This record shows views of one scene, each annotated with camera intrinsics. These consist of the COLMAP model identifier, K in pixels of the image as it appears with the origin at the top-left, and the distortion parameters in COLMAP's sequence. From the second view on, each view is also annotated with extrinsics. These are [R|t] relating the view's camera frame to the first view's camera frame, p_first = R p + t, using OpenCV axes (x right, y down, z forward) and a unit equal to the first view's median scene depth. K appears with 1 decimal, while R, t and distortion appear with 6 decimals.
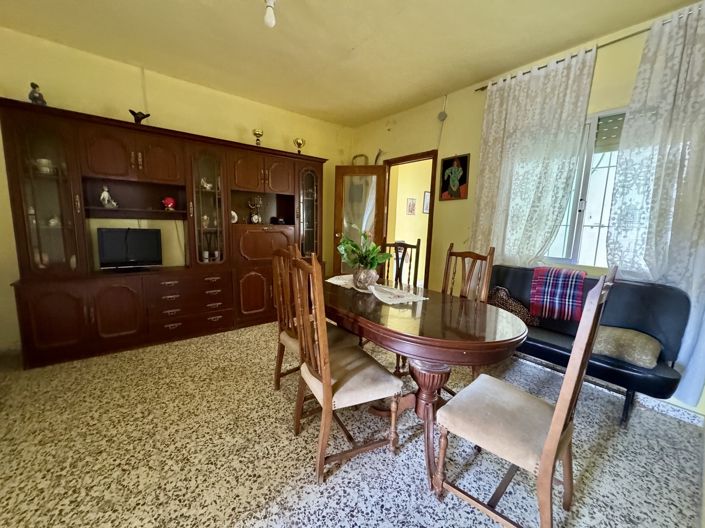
lens RADIAL K [[281.7, 0, 355.9], [0, 281.7, 263.3], [0, 0, 1]] dist [-0.002082, -0.000053]
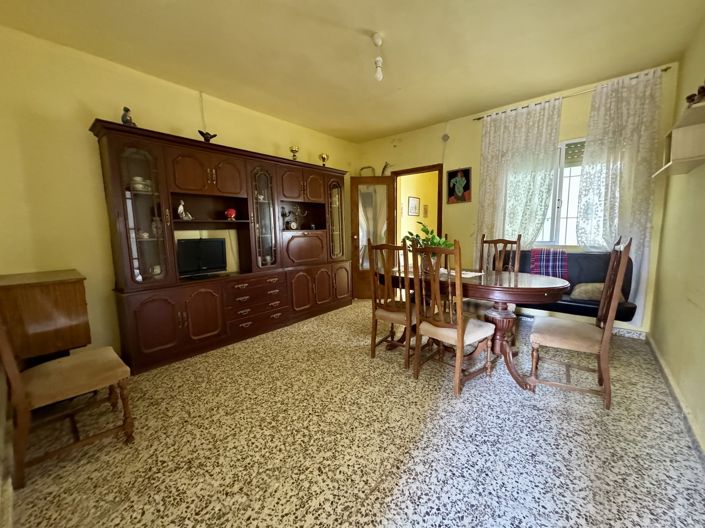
lens RADIAL K [[281.7, 0, 355.9], [0, 281.7, 263.3], [0, 0, 1]] dist [-0.002082, -0.000053]
pose [[0.977970, -0.073484, 0.195384, -0.460058], [0.077449, 0.996915, -0.012721, 0.032600], [-0.193846, 0.027573, 0.980644, -0.181287]]
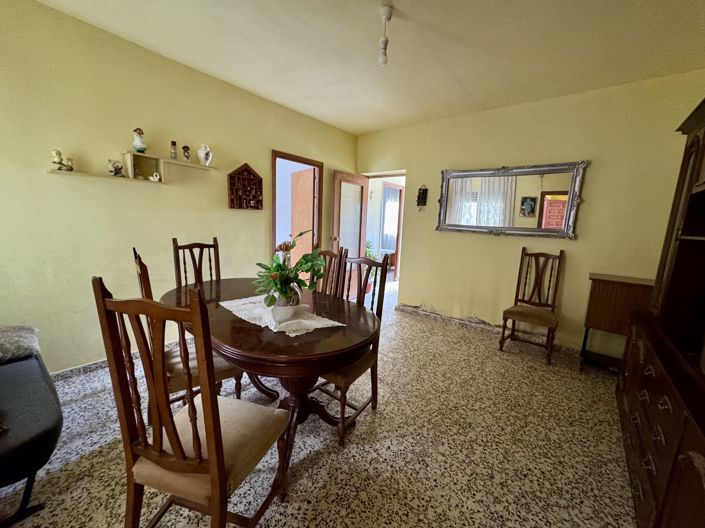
lens RADIAL K [[281.7, 0, 355.9], [0, 281.7, 263.3], [0, 0, 1]] dist [-0.002082, -0.000053]
pose [[-0.970795, -0.056579, -0.233145, 0.017825], [-0.120764, 0.954943, 0.271108, -0.209947], [0.207302, 0.291346, -0.933886, 1.398031]]
